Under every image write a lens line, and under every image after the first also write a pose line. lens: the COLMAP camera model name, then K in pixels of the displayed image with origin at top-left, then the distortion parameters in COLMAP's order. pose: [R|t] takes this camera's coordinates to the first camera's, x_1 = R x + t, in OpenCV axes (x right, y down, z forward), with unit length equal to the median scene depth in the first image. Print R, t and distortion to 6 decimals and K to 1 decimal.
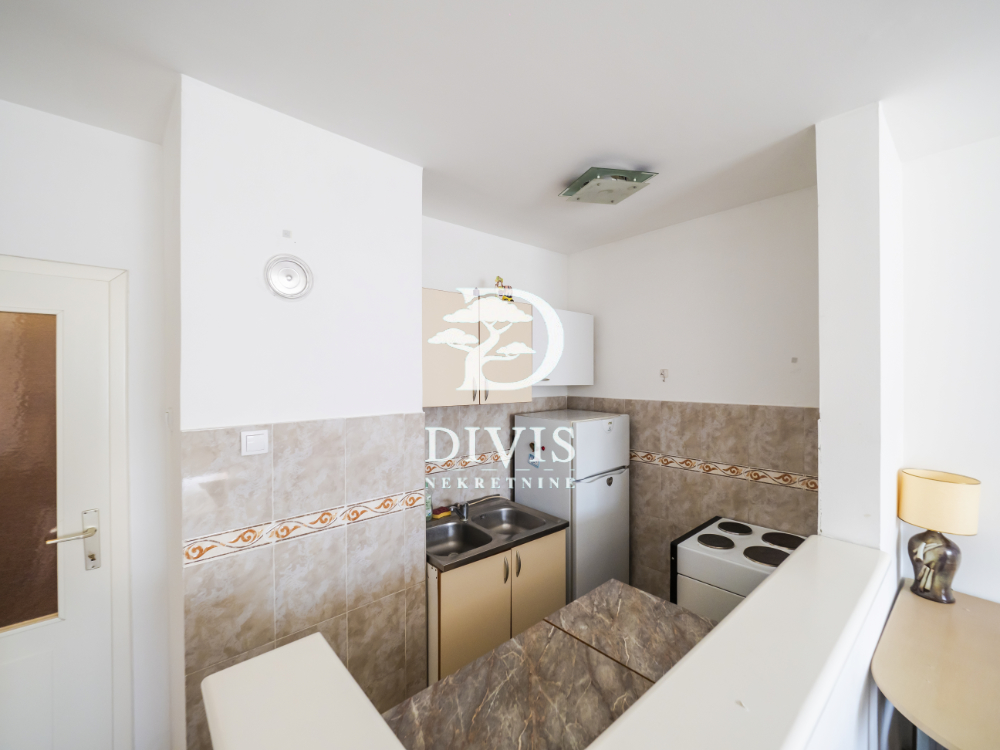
lens RADIAL K [[413.2, 0, 500.0], [0, 413.2, 375.0], [0, 0, 1]] dist [-0.007457, 0.001167]
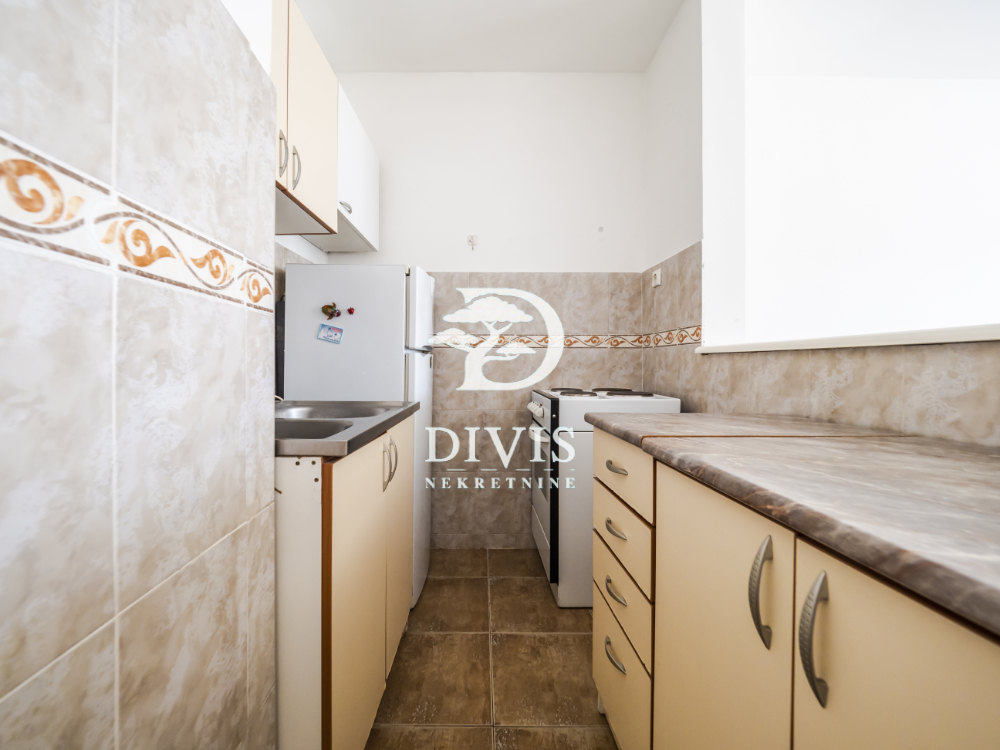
lens RADIAL K [[426.3, 0, 483.5], [0, 426.3, 362.9], [0, 0, 1]] dist [-0.007691, 0.000050]
pose [[0.650305, 0.011469, 0.759586, -0.400690], [-0.009398, 0.999931, -0.007052, 0.398956], [-0.759615, -0.002553, 0.650368, 0.627892]]
